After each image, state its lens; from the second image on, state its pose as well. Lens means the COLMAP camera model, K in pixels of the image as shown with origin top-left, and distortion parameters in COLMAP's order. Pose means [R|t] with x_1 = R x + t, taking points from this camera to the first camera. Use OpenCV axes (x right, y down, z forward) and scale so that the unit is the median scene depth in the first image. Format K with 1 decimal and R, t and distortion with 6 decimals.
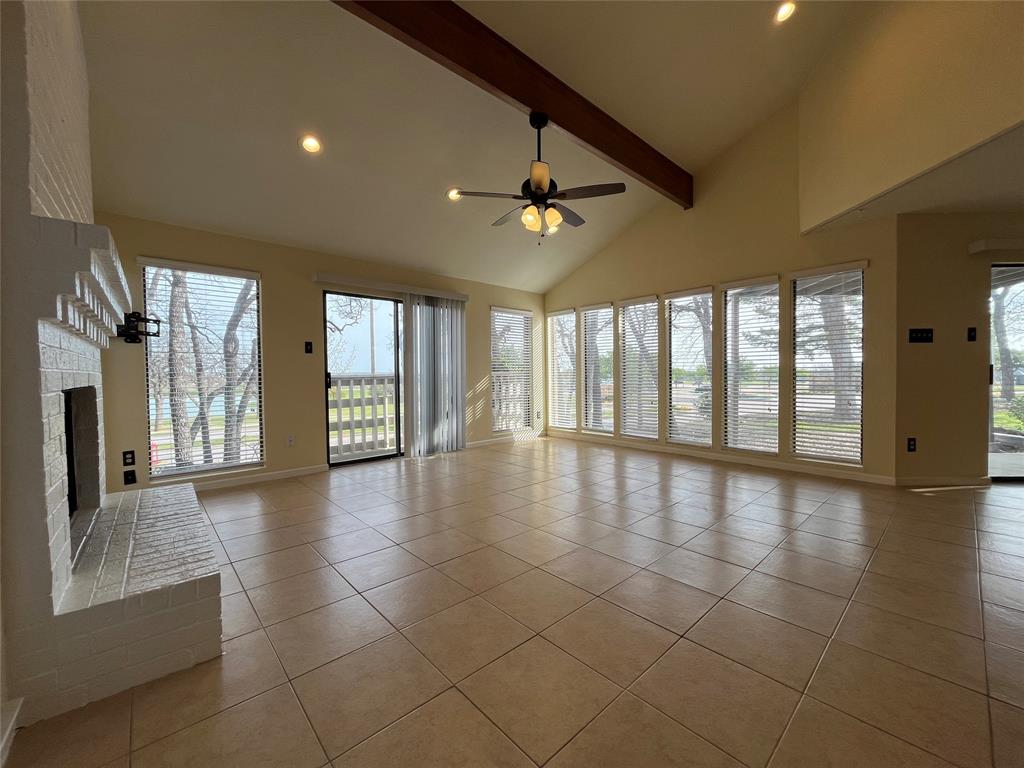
lens RADIAL K [[413.4, 0, 513.1], [0, 413.4, 384.9], [0, 0, 1]] dist [-0.007348, -0.000213]
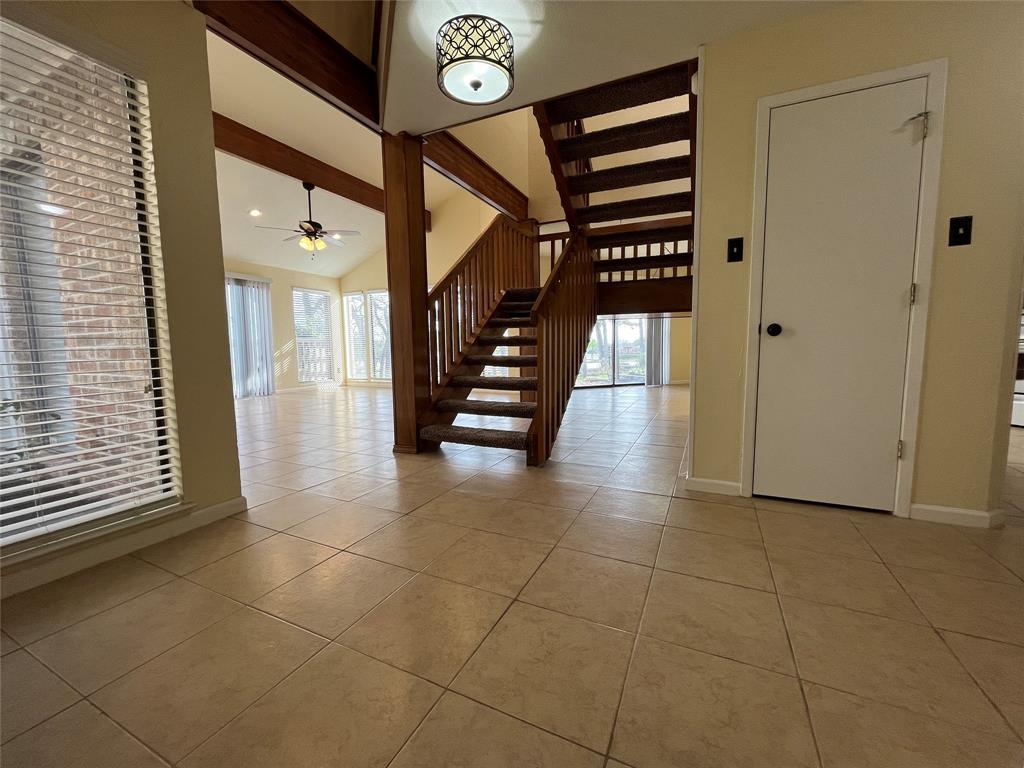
lens RADIAL K [[413.4, 0, 512.3], [0, 413.4, 381.7], [0, 0, 1]] dist [-0.007348, -0.000213]
pose [[0.927491, -0.034861, 0.372216, 0.098566], [0.012771, 0.998016, 0.061650, 0.040063], [-0.373627, -0.052426, 0.926096, -0.511838]]
